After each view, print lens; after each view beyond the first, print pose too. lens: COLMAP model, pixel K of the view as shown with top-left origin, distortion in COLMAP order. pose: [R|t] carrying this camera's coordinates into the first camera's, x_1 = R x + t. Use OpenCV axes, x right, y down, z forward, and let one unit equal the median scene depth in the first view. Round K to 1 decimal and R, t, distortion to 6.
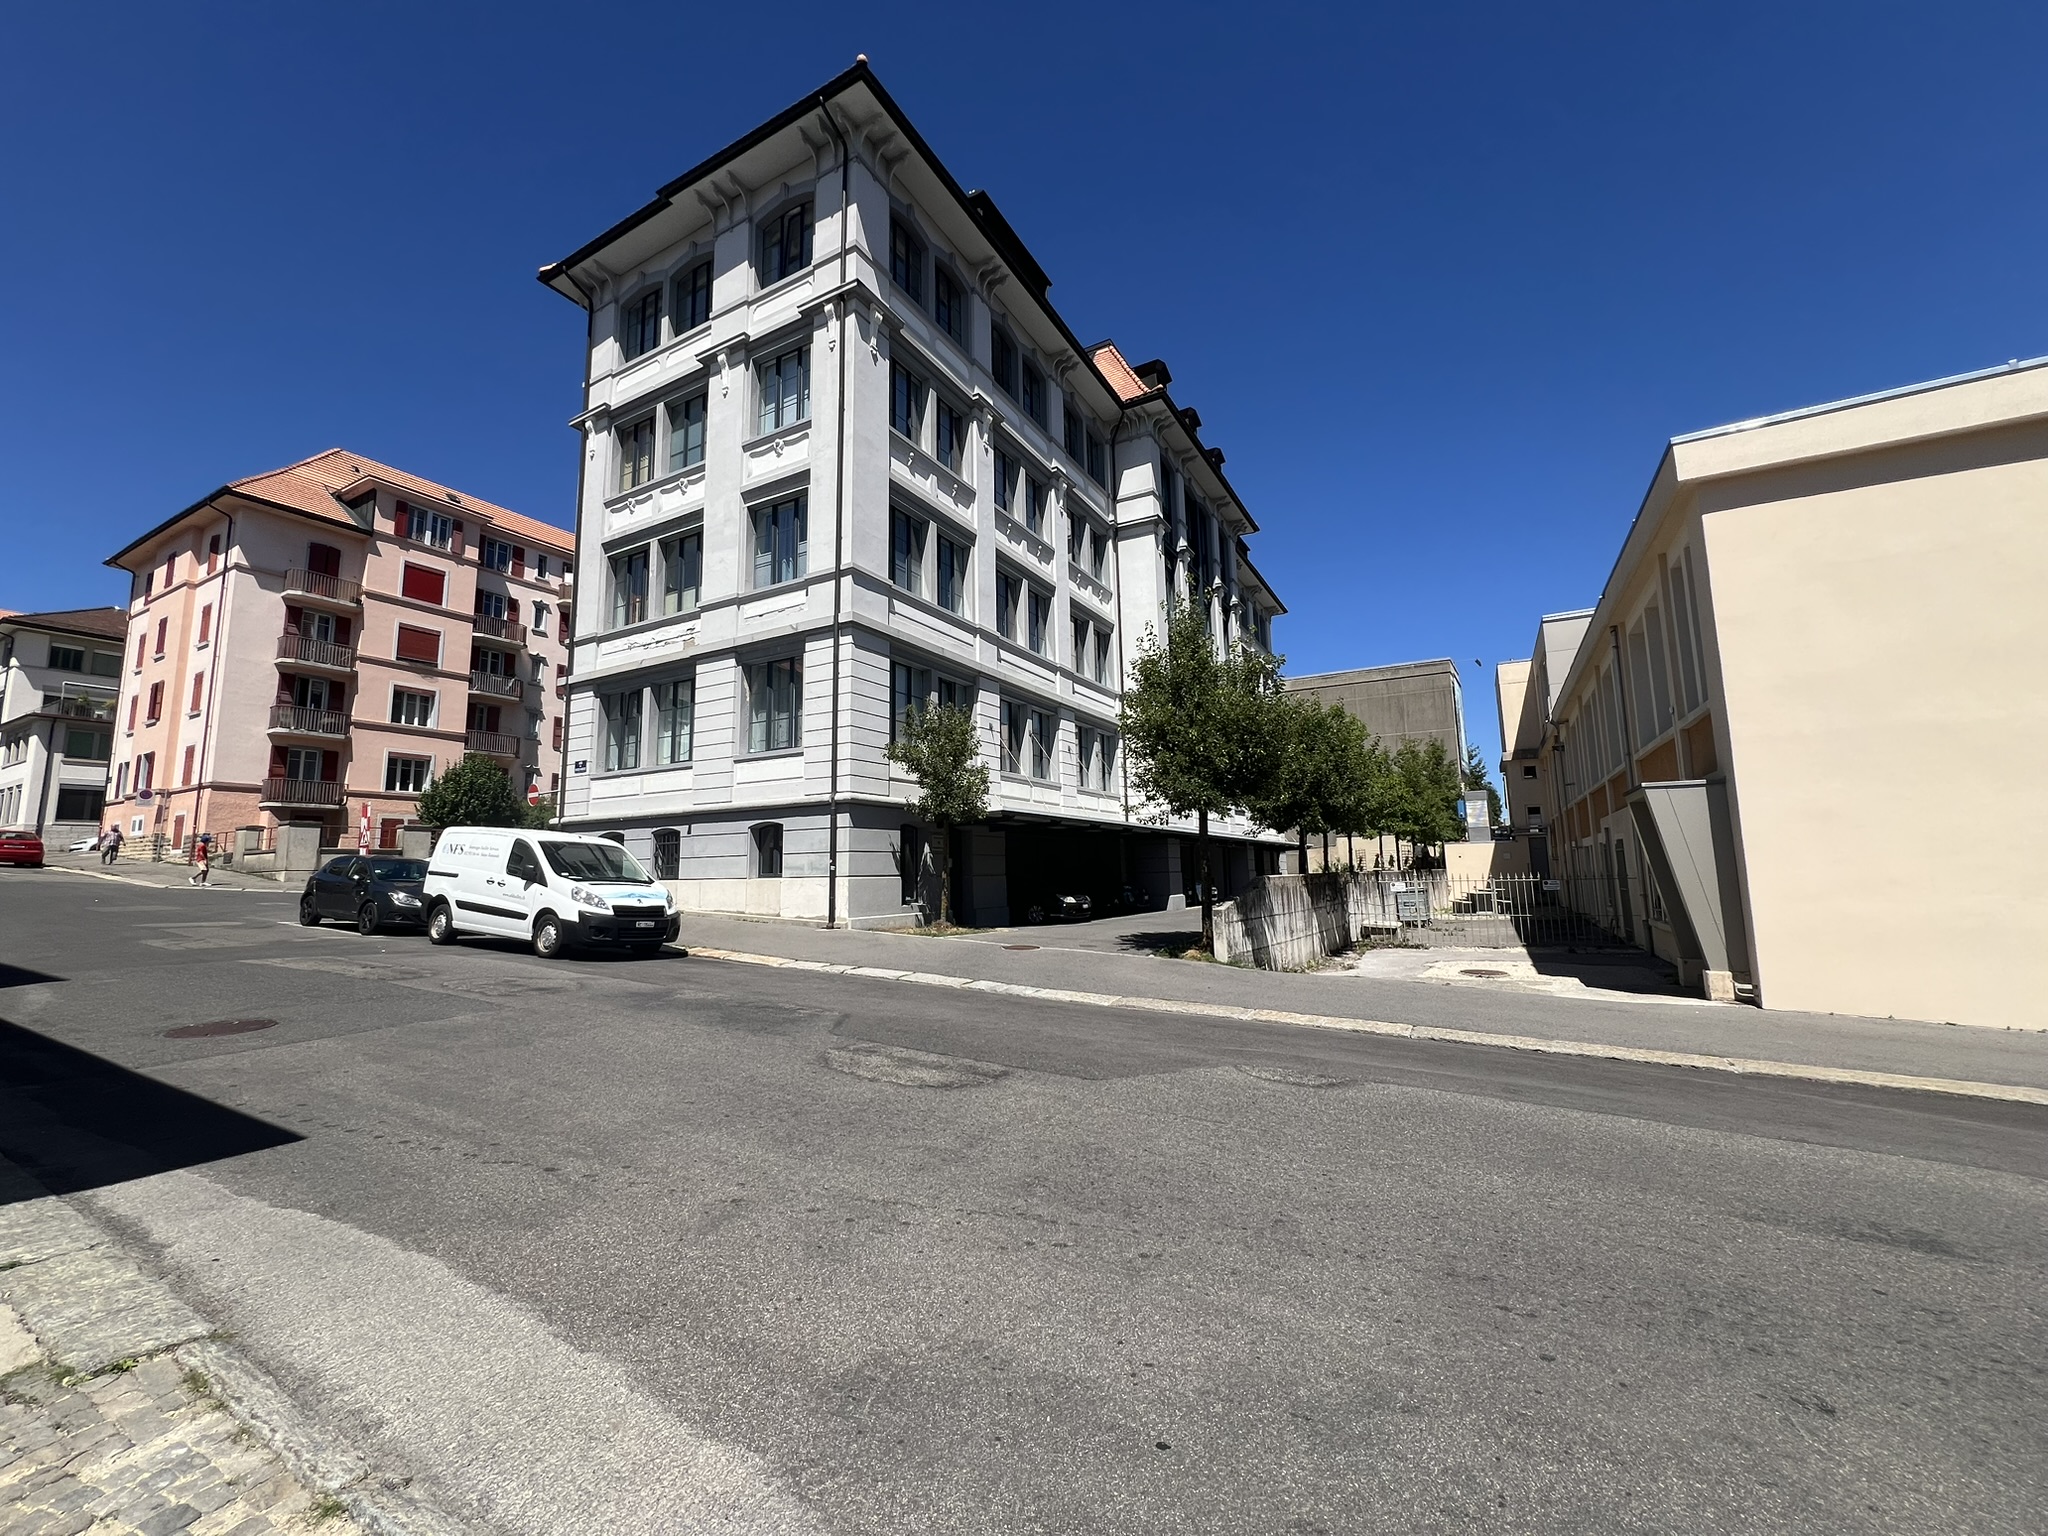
lens RADIAL K [[817.0, 0, 1016.6], [0, 817.0, 766.8], [0, 0, 1]] dist [-0.004284, -0.000119]
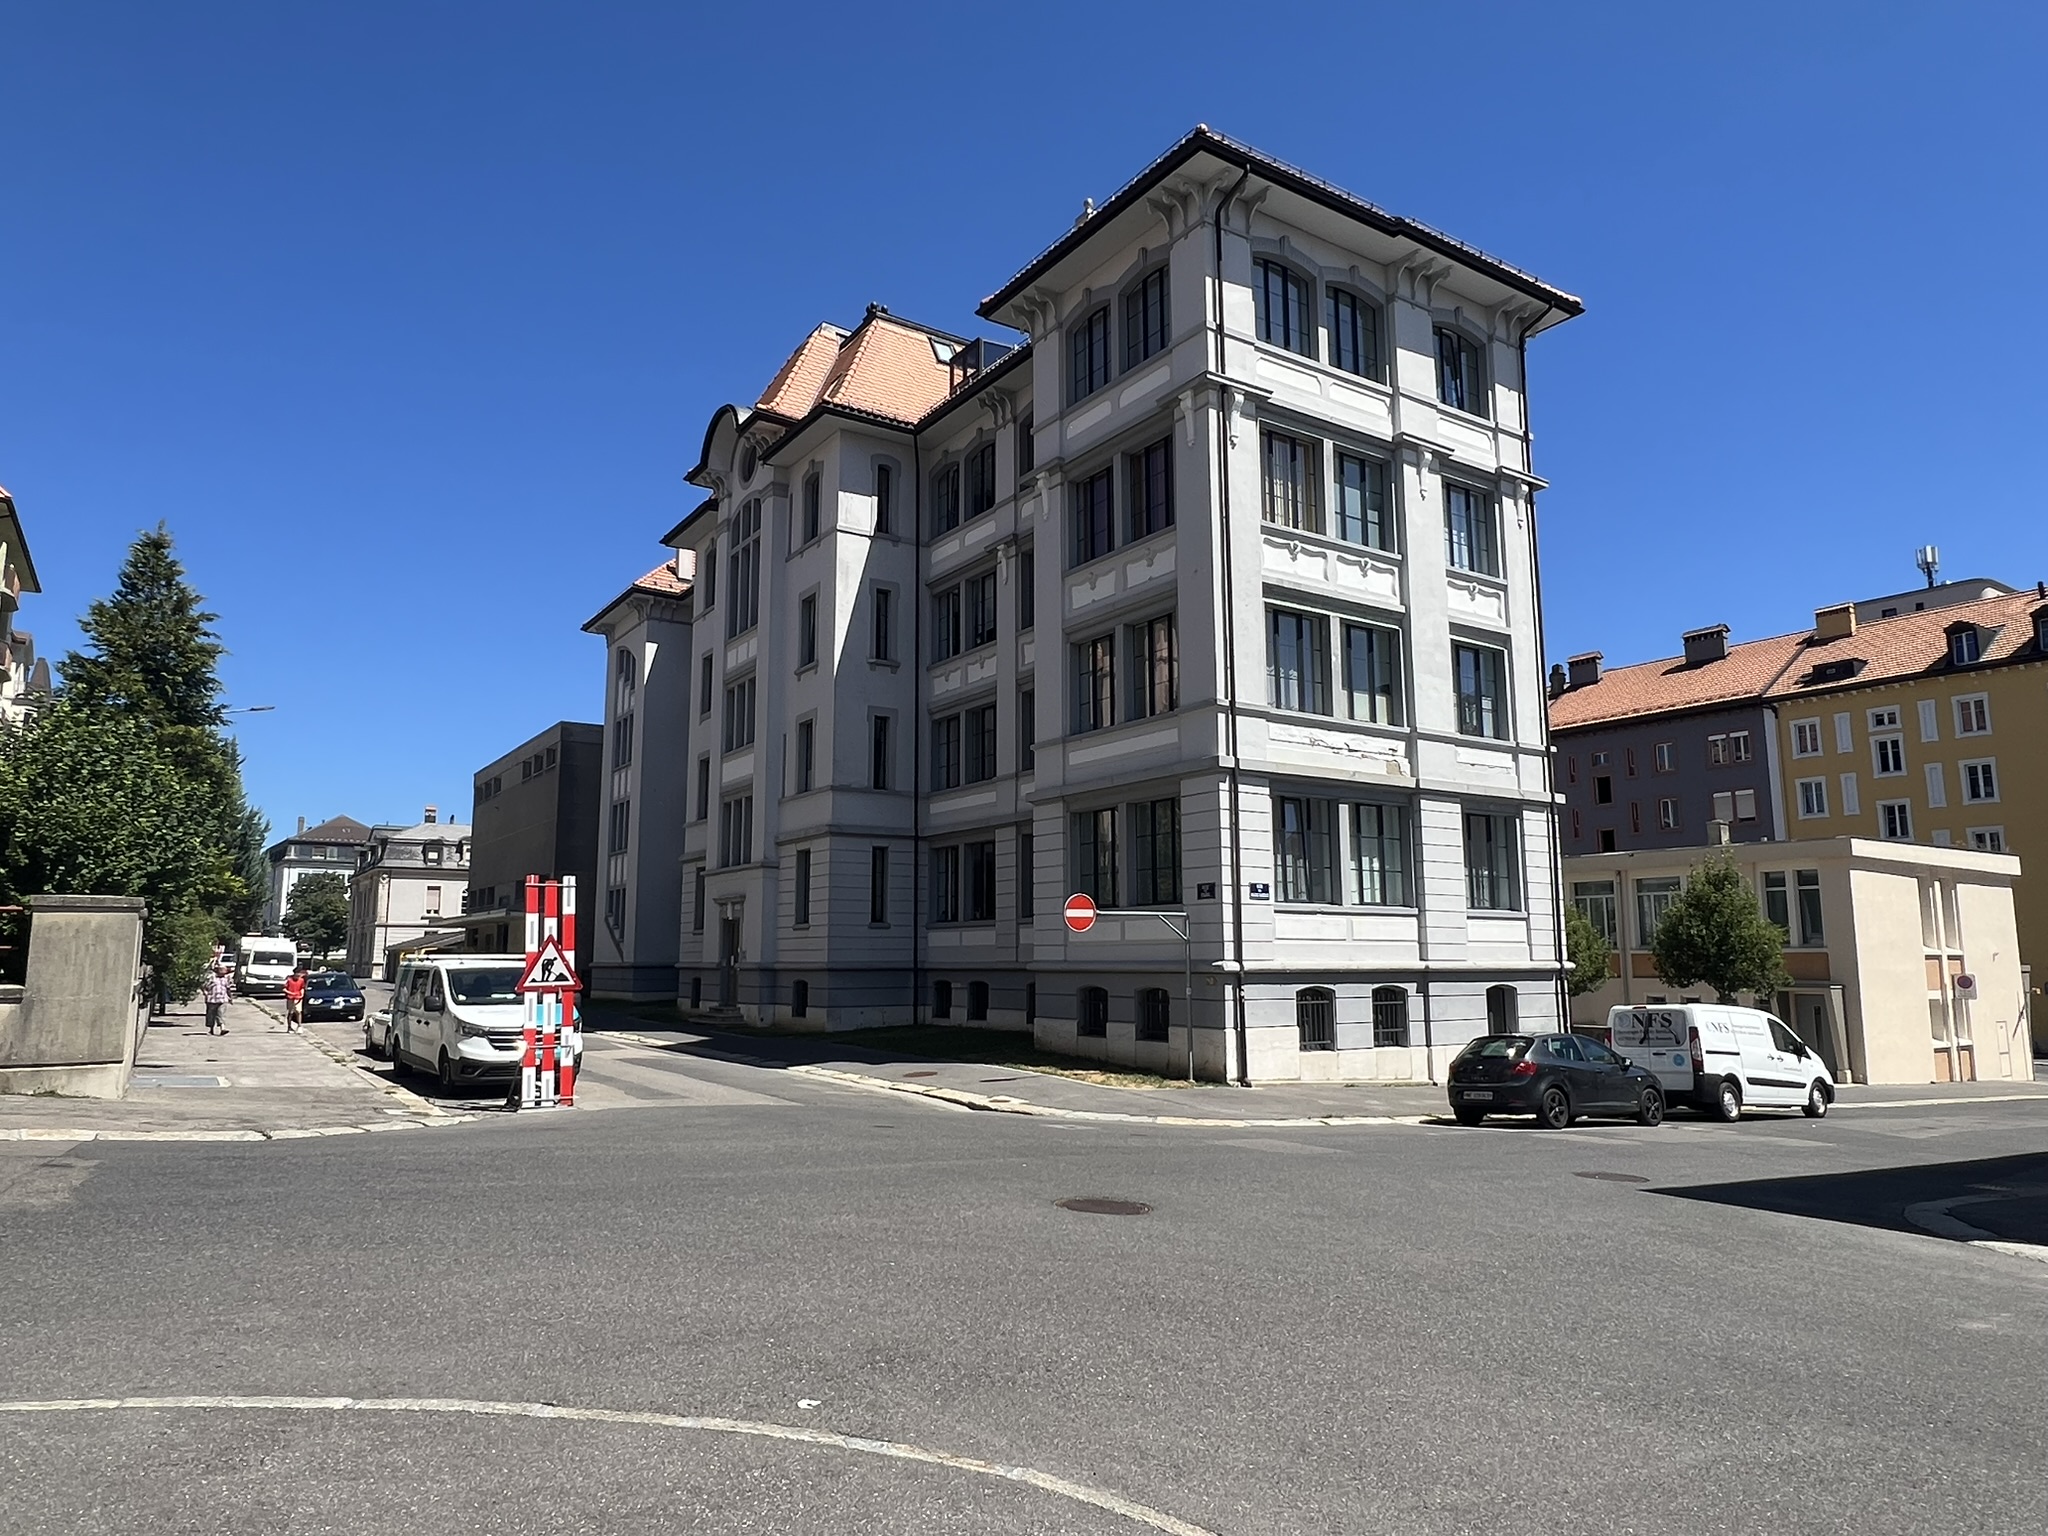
lens RADIAL K [[1285.6, 0, 1019.3], [0, 1285.6, 771.2], [0, 0, 1]] dist [0.000307, -0.001079]
pose [[0.451178, 0.151279, 0.879519, -1.793736], [-0.125658, 0.986478, -0.105215, 0.044852], [-0.883543, -0.063048, 0.464087, 0.736619]]
